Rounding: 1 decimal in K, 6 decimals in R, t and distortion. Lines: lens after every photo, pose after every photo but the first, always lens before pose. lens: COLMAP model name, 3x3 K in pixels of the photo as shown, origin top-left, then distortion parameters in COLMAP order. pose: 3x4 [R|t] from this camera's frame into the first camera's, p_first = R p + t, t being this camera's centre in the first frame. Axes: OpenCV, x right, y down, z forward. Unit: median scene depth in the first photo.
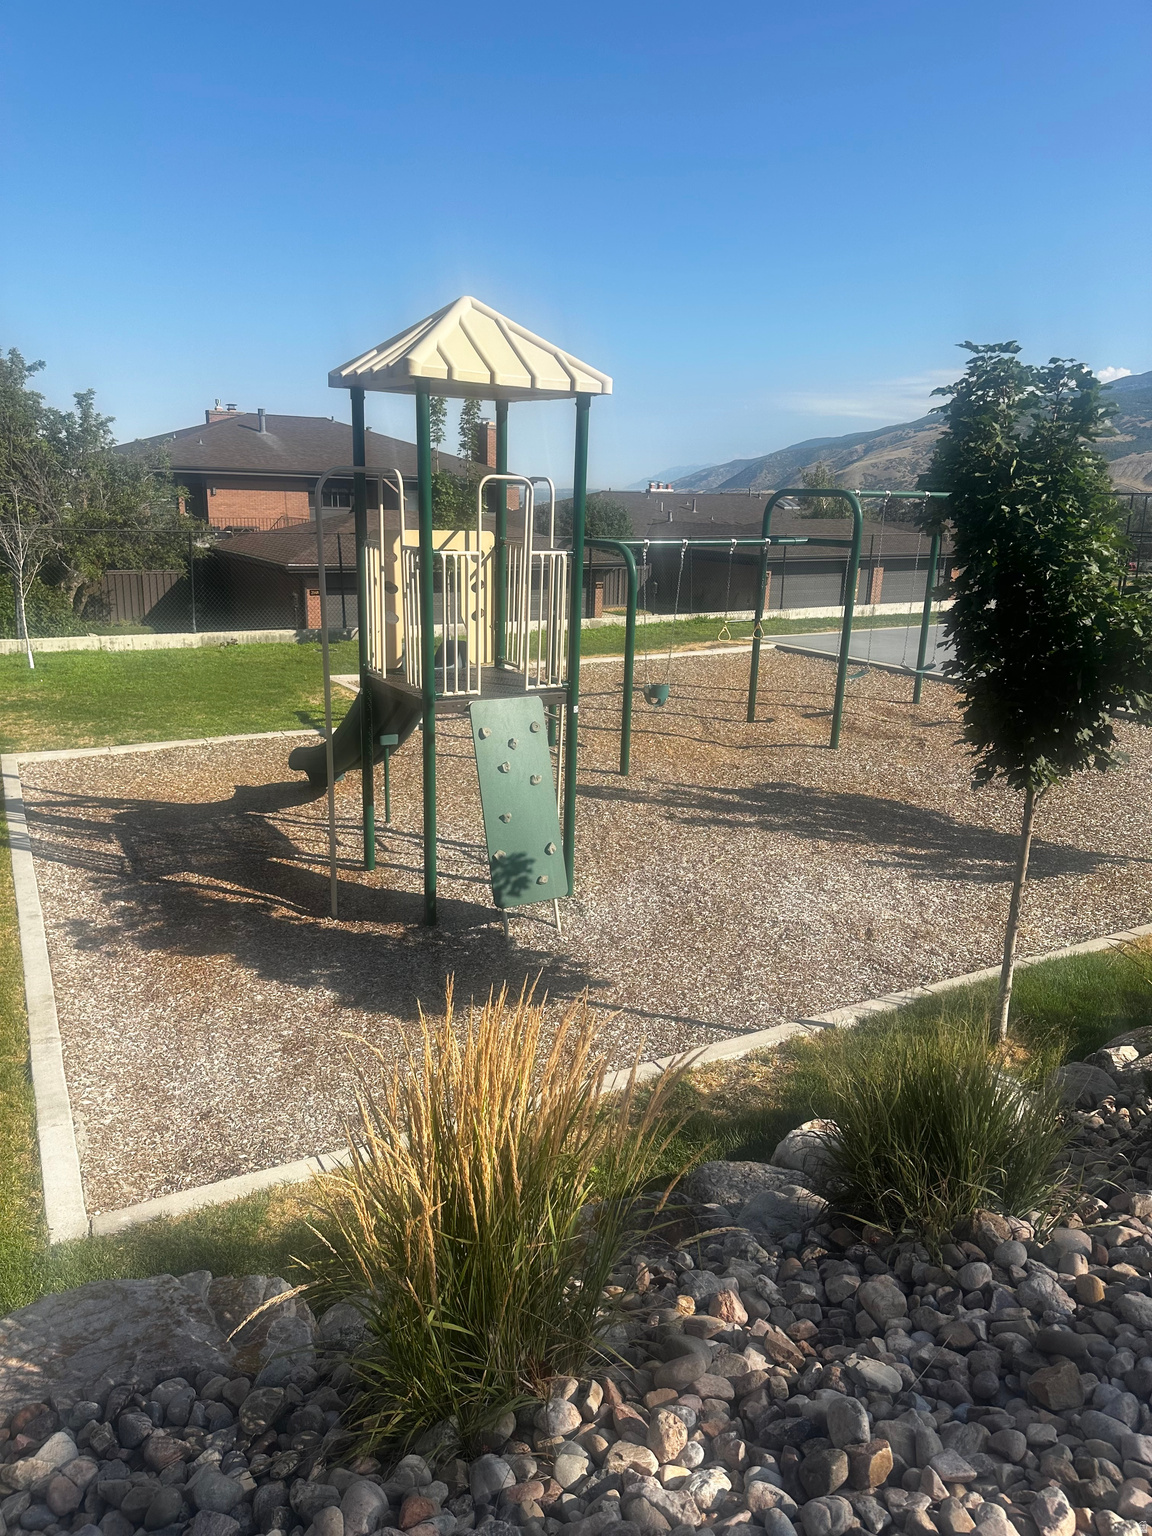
lens RADIAL K [[1069.7, 0, 568.2], [0, 1069.7, 777.4], [0, 0, 1]] dist [0.071341, -0.003373]
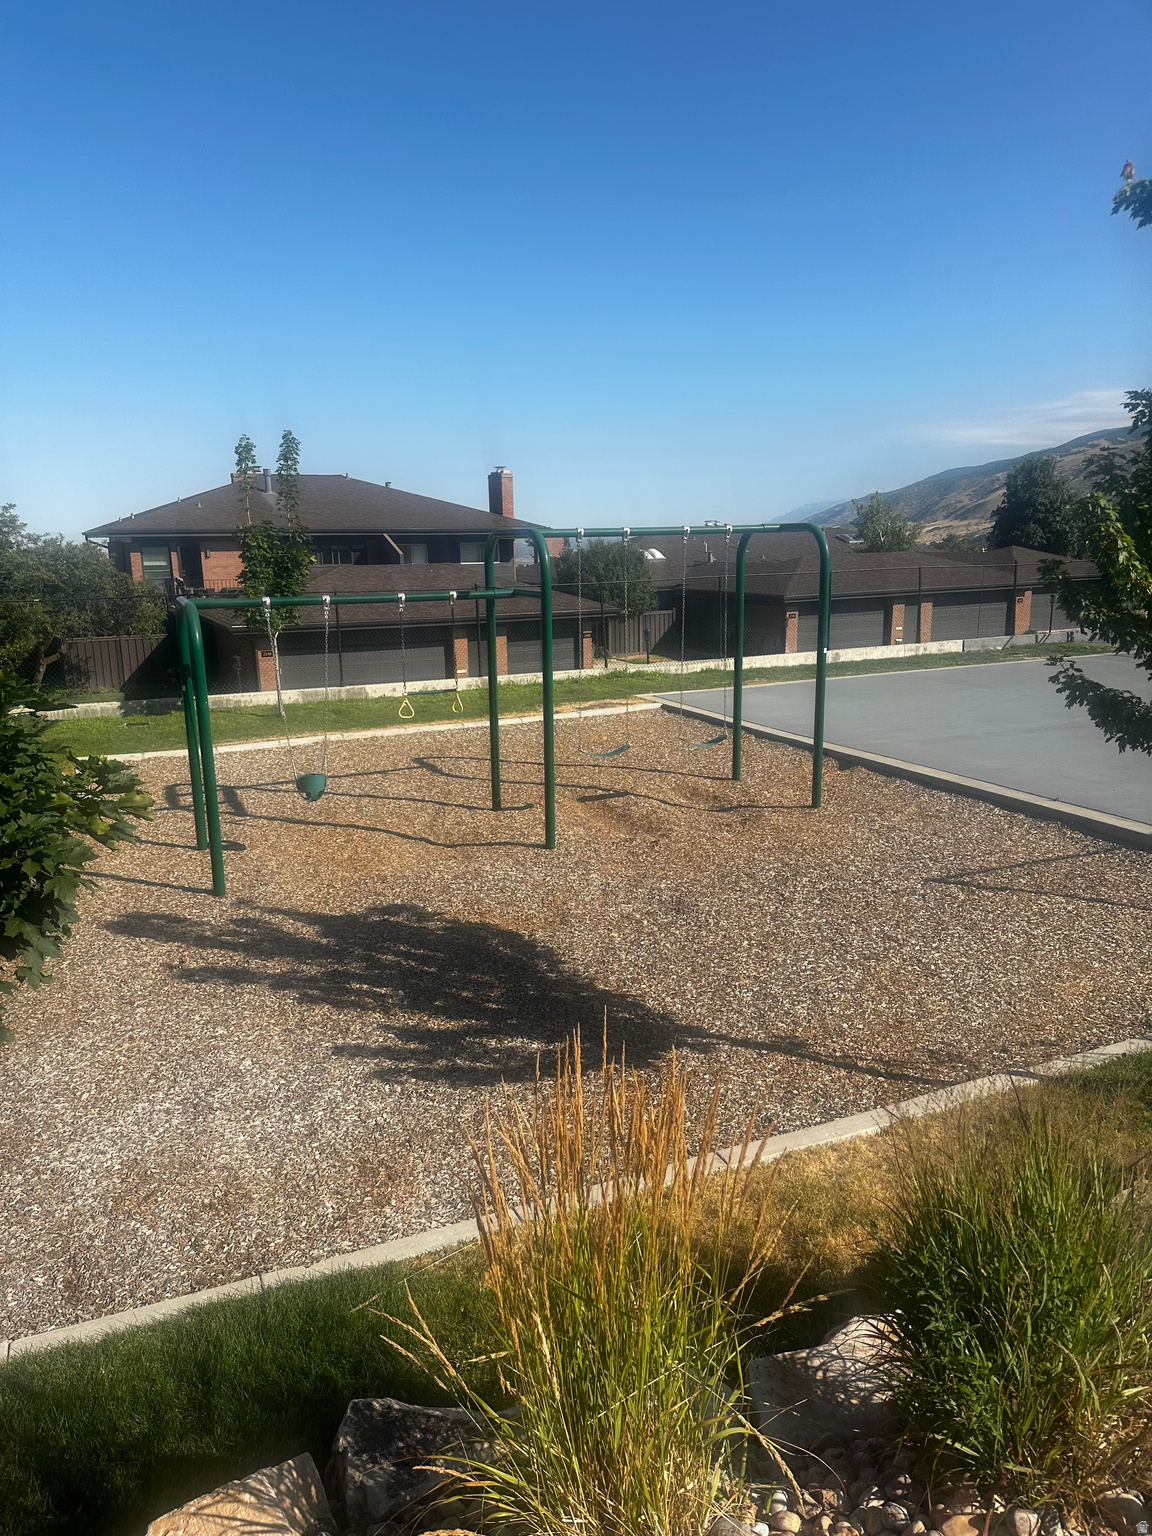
lens RADIAL K [[1069.7, 0, 581.3], [0, 1069.7, 757.3], [0, 0, 1]] dist [0.071341, -0.003373]
pose [[0.992160, -0.019874, -0.123384, 0.256112], [0.012747, 0.998219, -0.058284, -0.033134], [0.124323, 0.056255, 0.990646, 0.148731]]
